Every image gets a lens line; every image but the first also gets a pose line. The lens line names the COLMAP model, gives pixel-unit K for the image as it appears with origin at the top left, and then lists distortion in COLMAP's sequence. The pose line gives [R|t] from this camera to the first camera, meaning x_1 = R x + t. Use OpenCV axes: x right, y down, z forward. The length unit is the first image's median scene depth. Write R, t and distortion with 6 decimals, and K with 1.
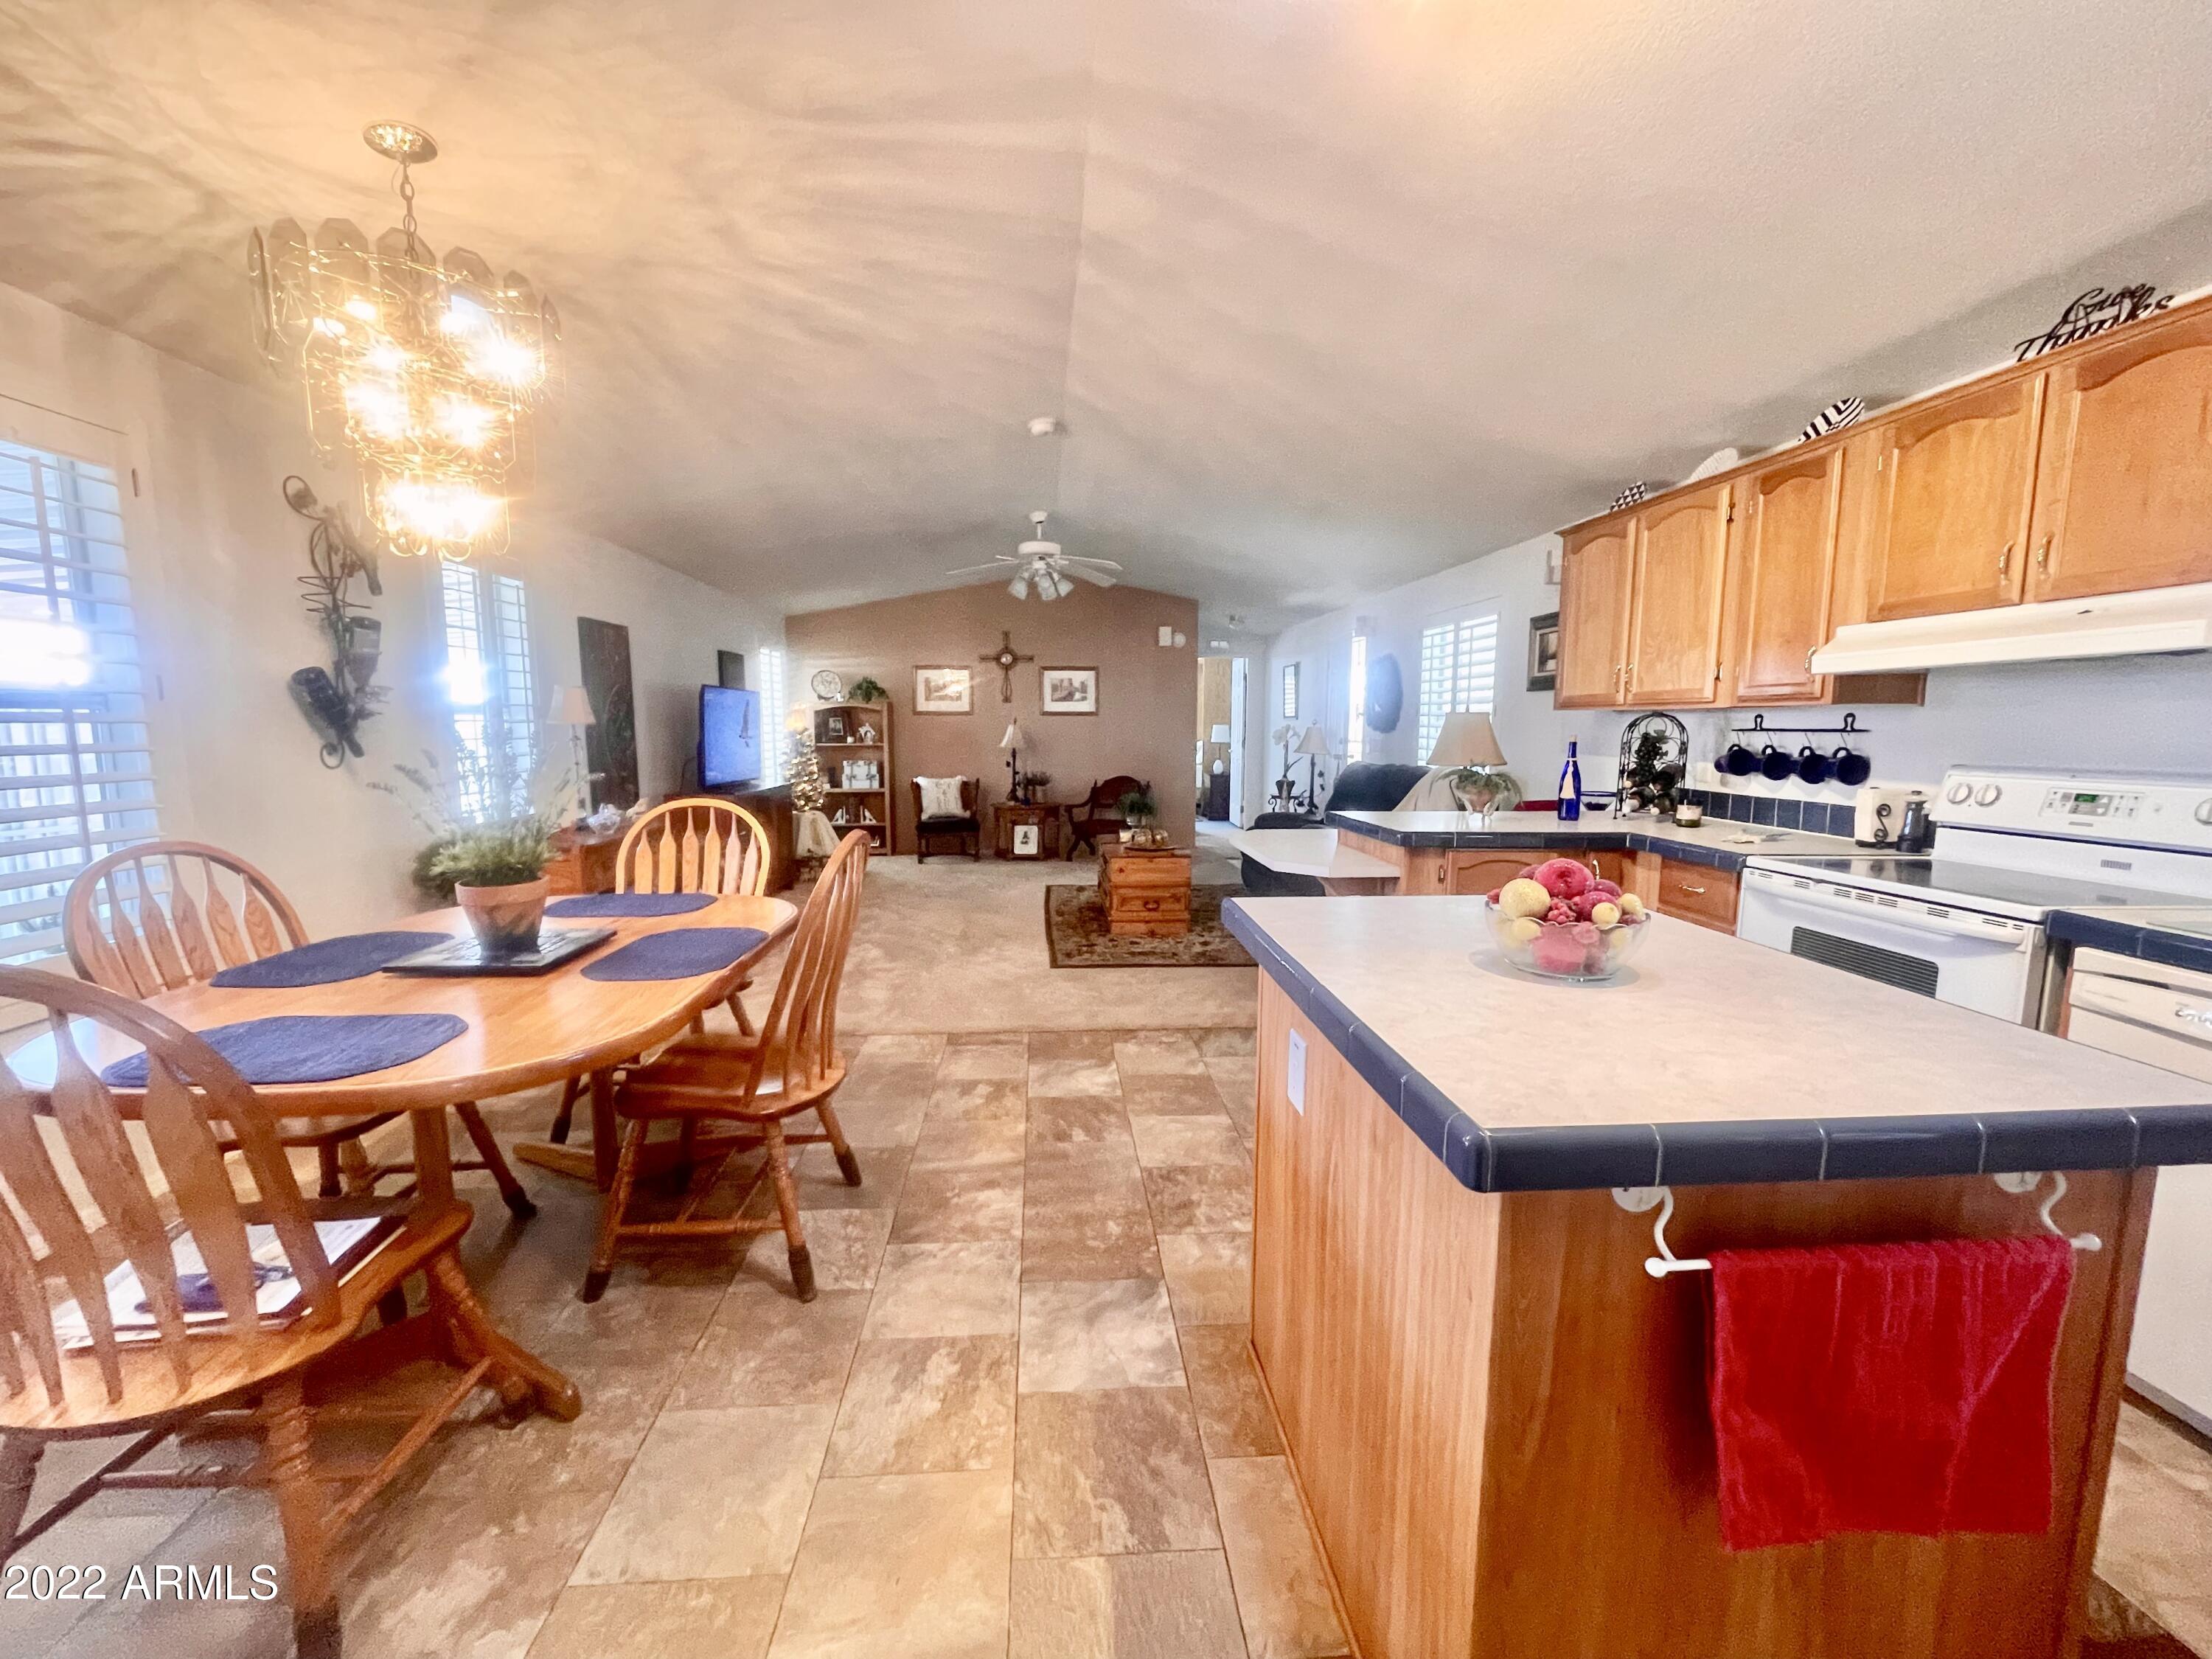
lens RADIAL K [[886.9, 0, 1104.8], [0, 886.9, 832.8], [0, 0, 1]] dist [-0.003298, -0.000252]
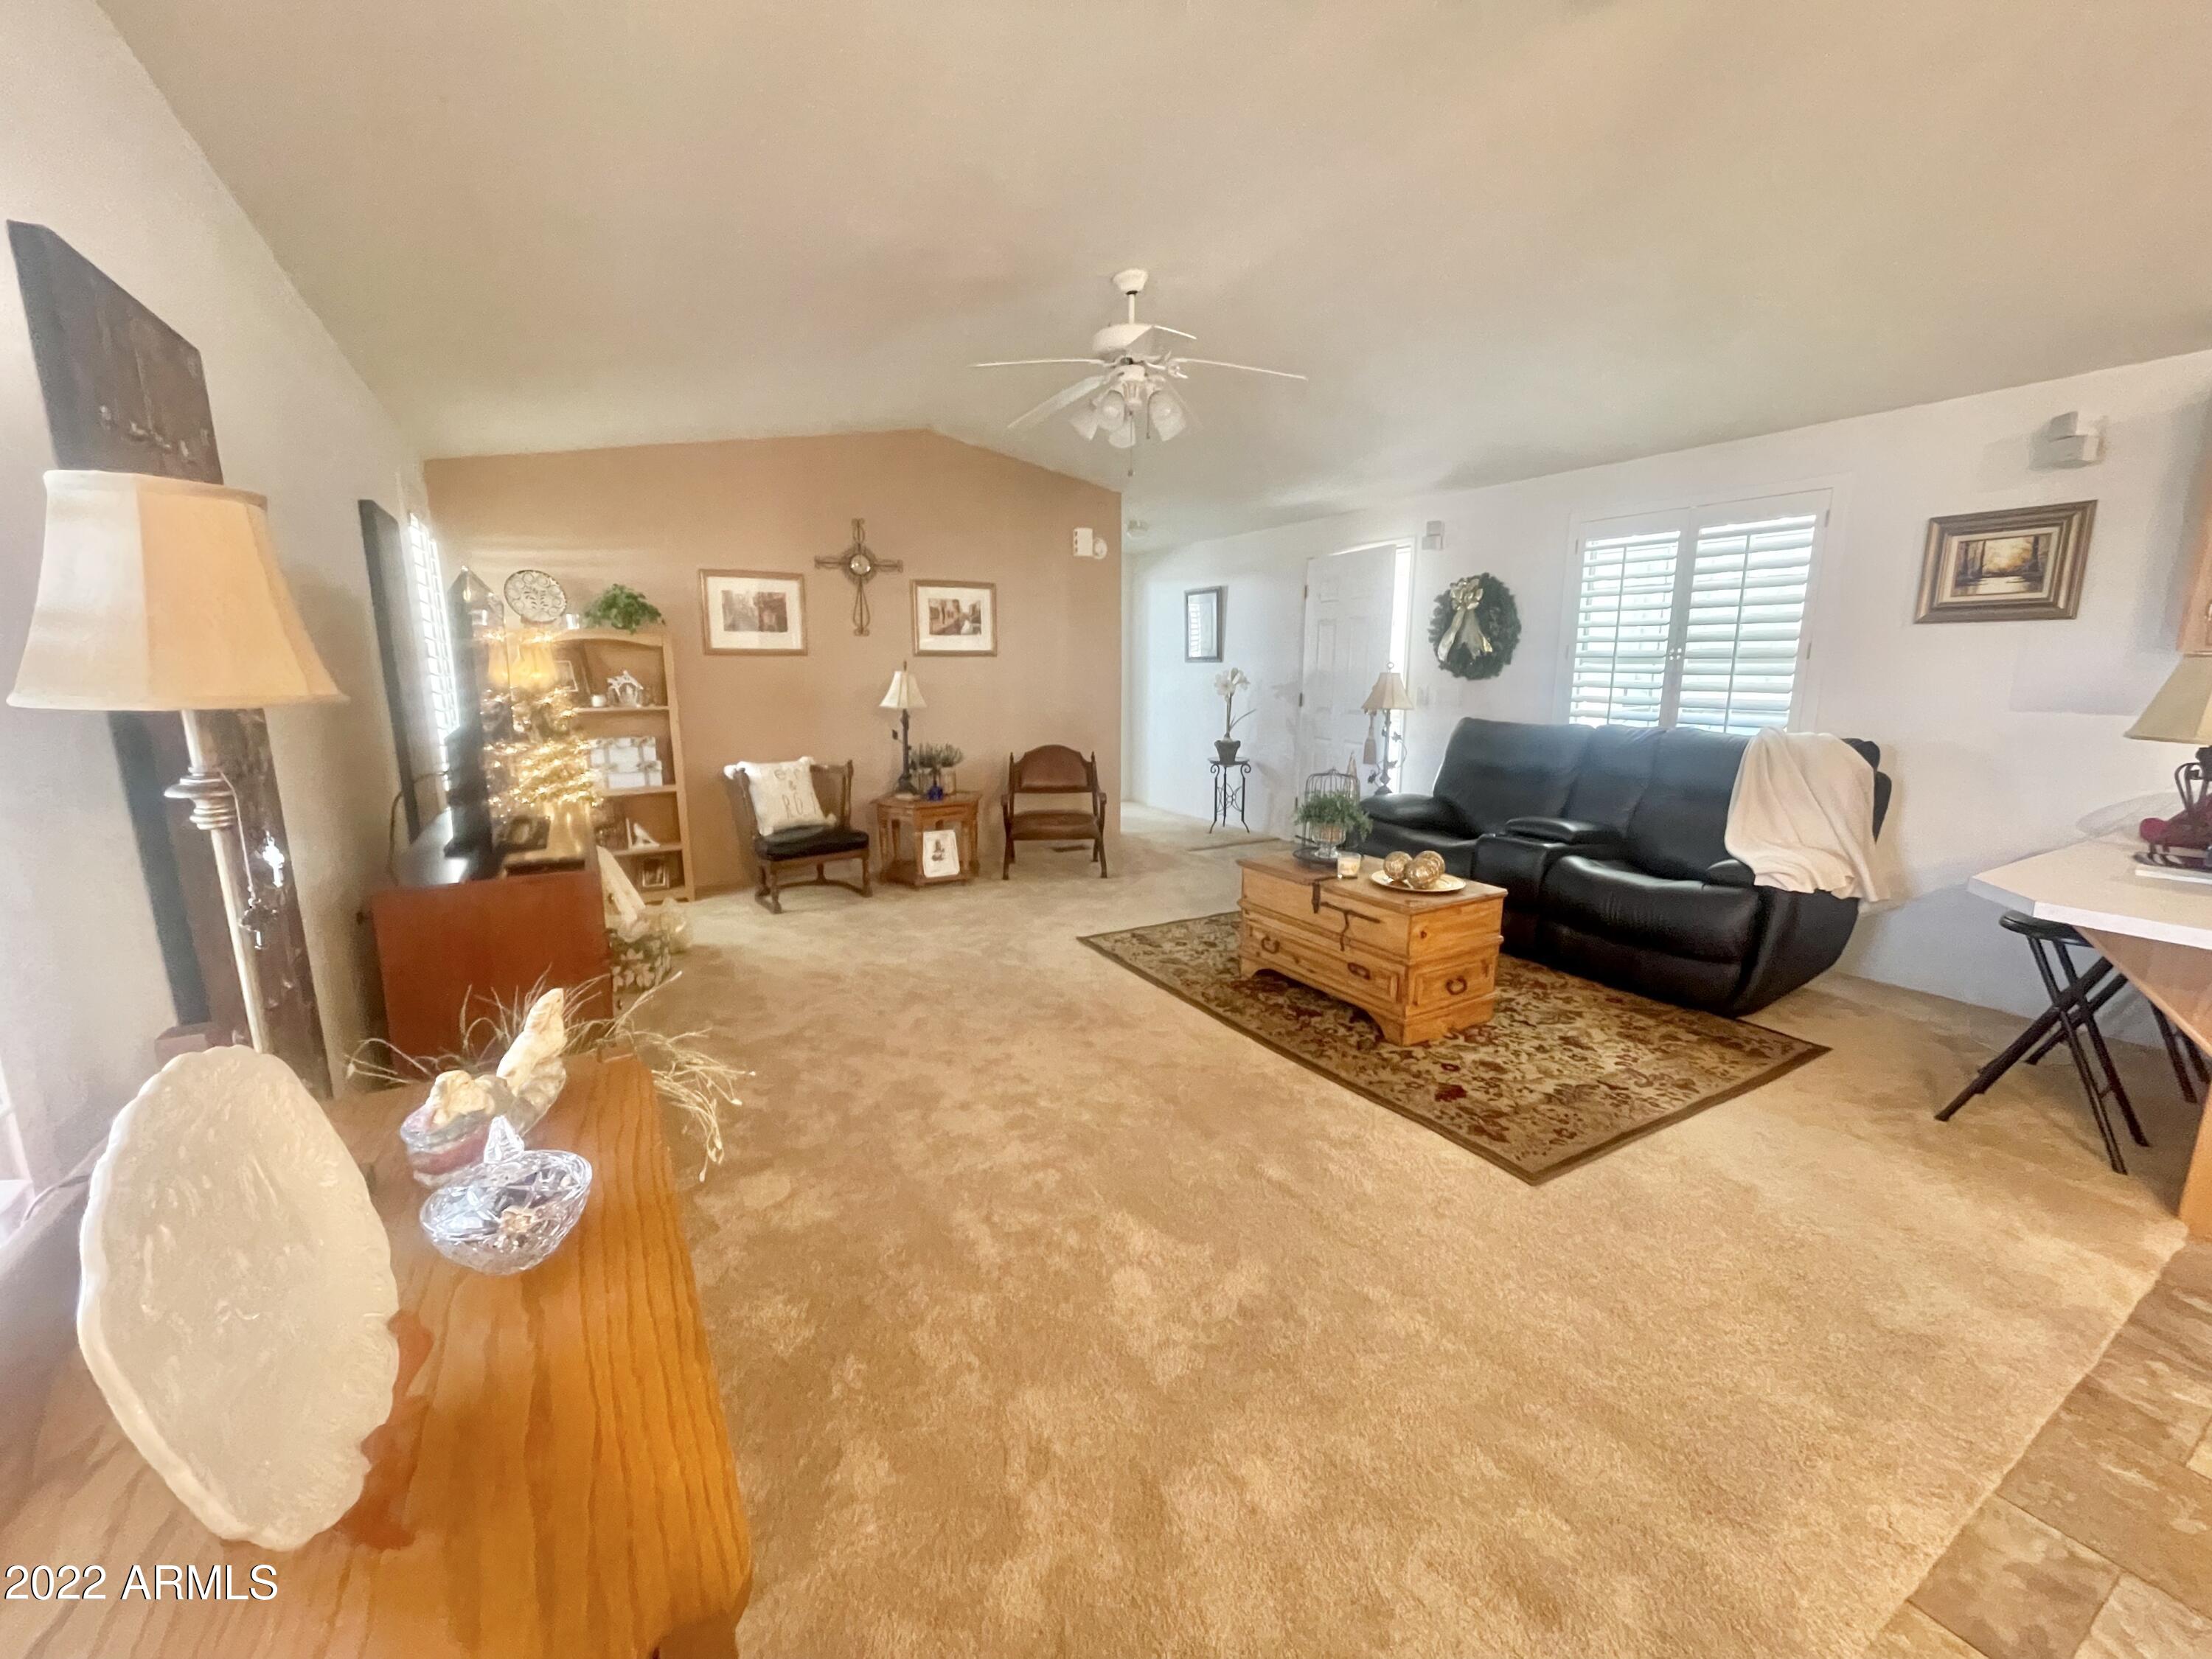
lens RADIAL K [[886.9, 0, 1104.8], [0, 886.9, 832.8], [0, 0, 1]] dist [-0.003298, -0.000252]
pose [[0.896602, -0.085167, 0.434570, -0.253295], [0.056949, 0.995359, 0.077574, -0.048708], [-0.439159, -0.044805, 0.897291, 0.370895]]
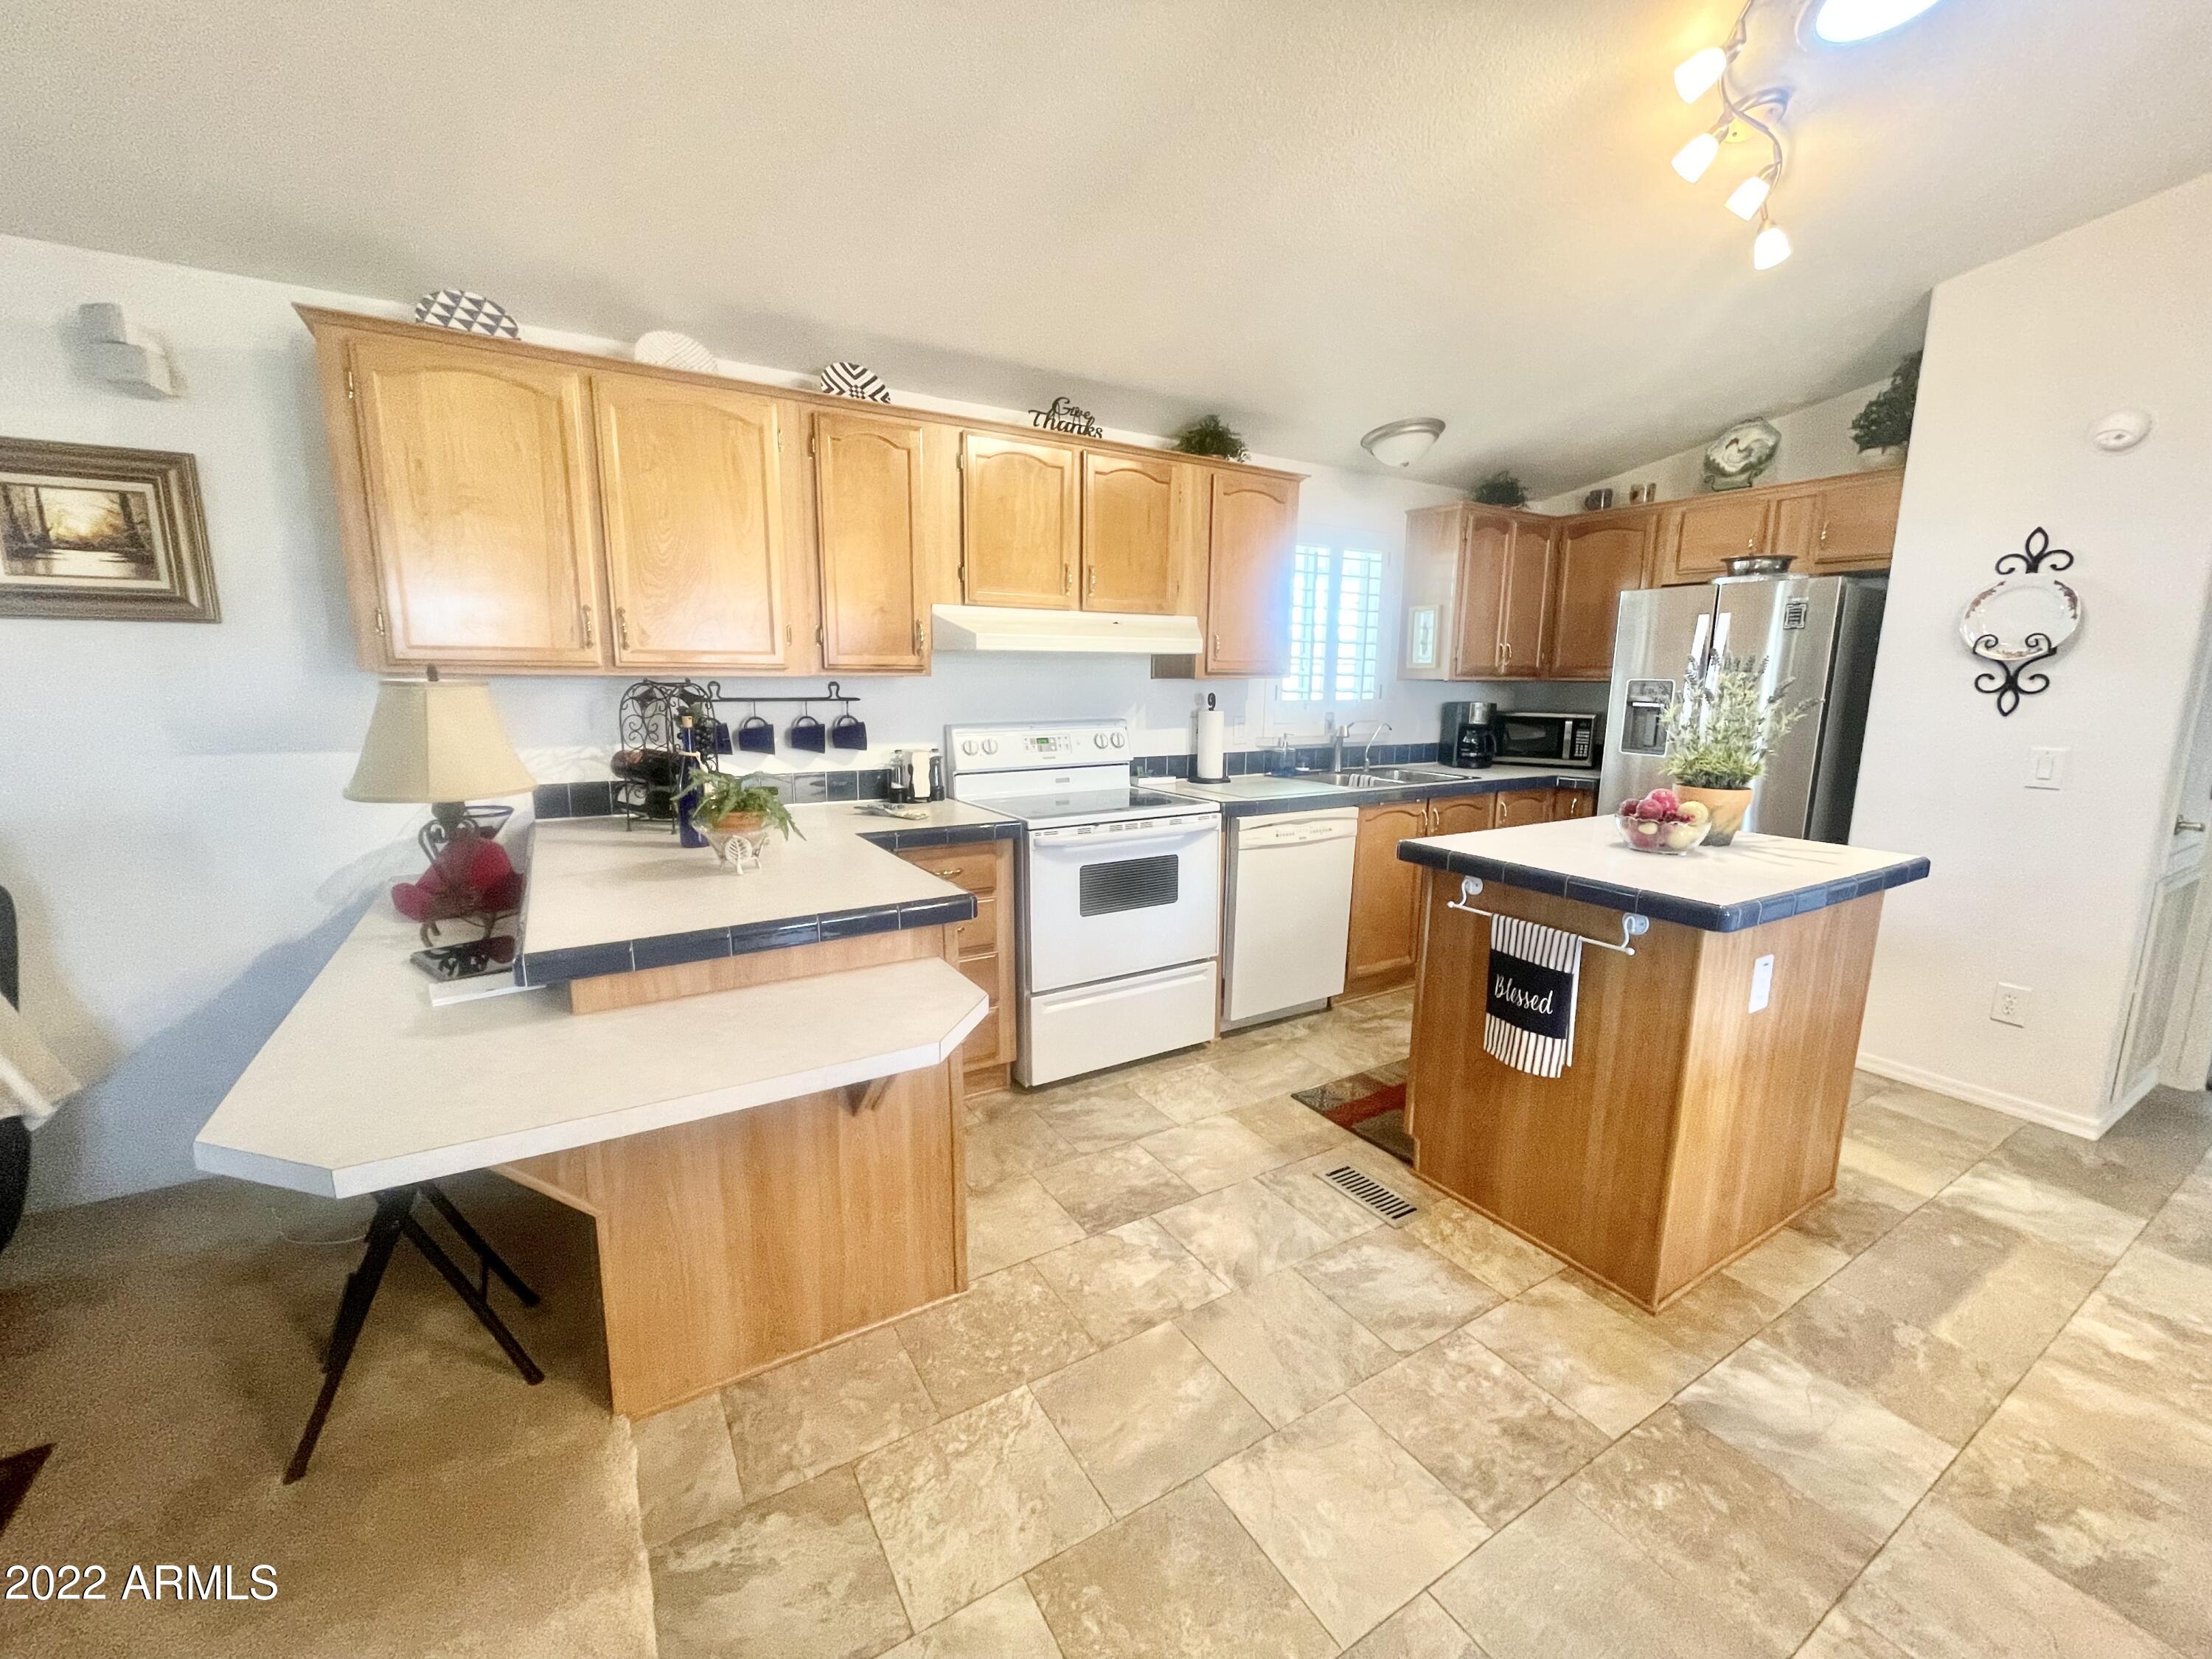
lens RADIAL K [[886.9, 0, 1104.8], [0, 886.9, 832.8], [0, 0, 1]] dist [-0.003298, -0.000252]
pose [[-0.452191, -0.167811, 0.875992, -0.080120], [0.096904, 0.967084, 0.235283, -0.062258], [-0.886641, 0.191280, -0.421045, 0.418019]]
